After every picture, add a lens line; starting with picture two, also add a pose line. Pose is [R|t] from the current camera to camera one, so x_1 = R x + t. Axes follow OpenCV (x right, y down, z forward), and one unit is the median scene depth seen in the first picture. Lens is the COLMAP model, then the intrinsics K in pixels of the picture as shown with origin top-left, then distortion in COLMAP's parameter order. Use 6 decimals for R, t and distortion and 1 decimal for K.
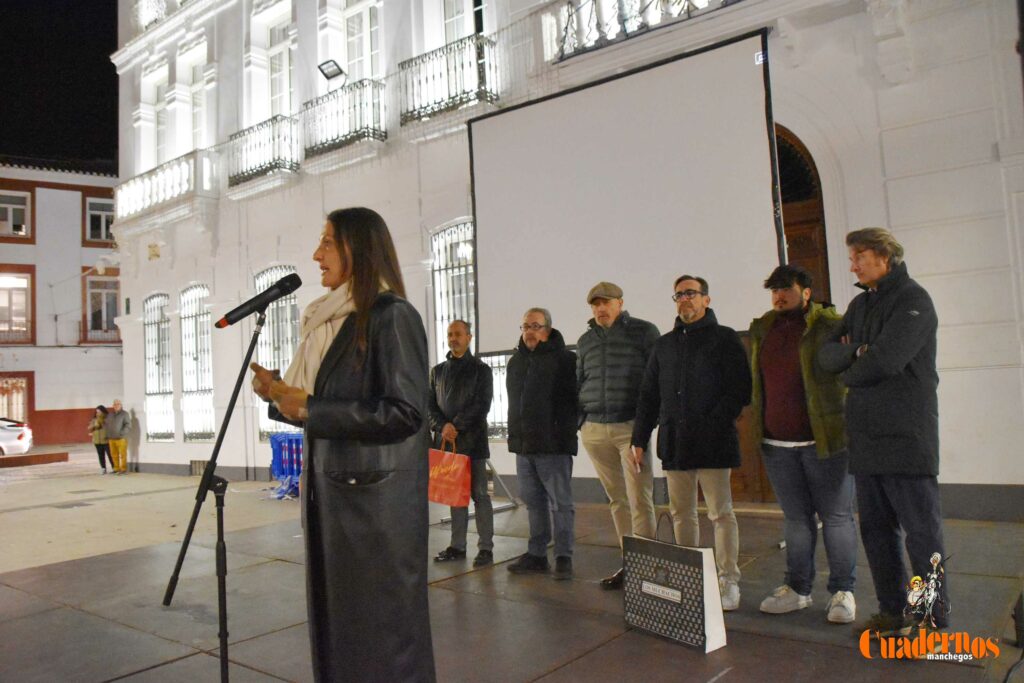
lens RADIAL K [[806.6, 0, 483.2], [0, 806.6, 345.7], [0, 0, 1]] dist [-0.135860, 0.092346]
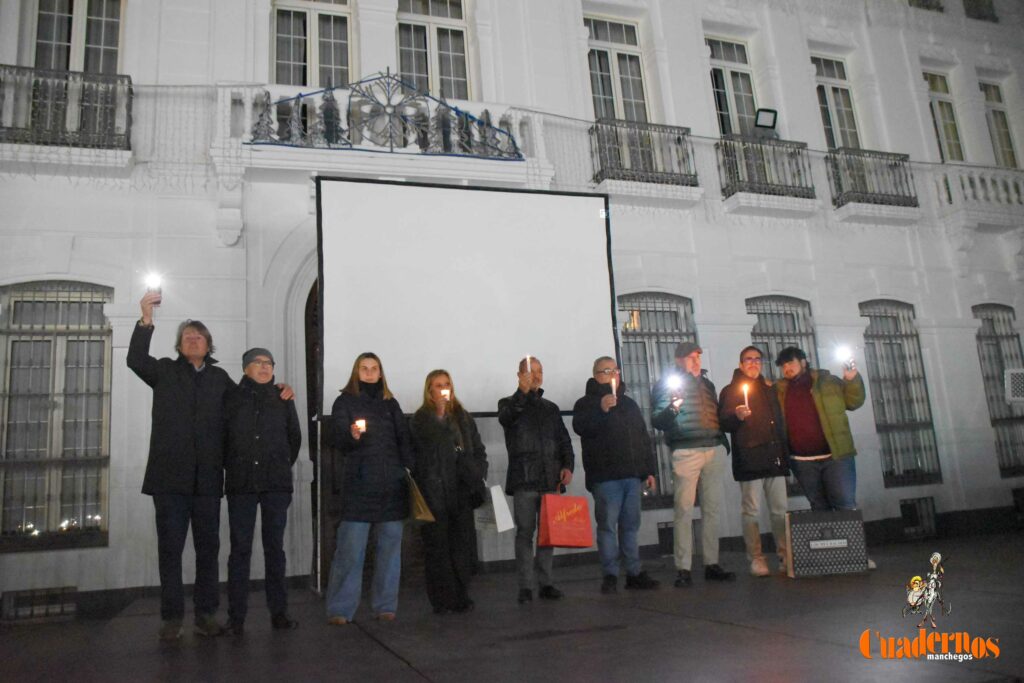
lens RADIAL K [[806.6, 0, 483.2], [0, 806.6, 345.7], [0, 0, 1]] dist [-0.135860, 0.092346]
pose [[0.564673, 0.180858, 0.805255, -0.634890], [-0.014188, 0.977677, -0.209634, 0.118453], [-0.825193, 0.106950, 0.554634, 0.304157]]
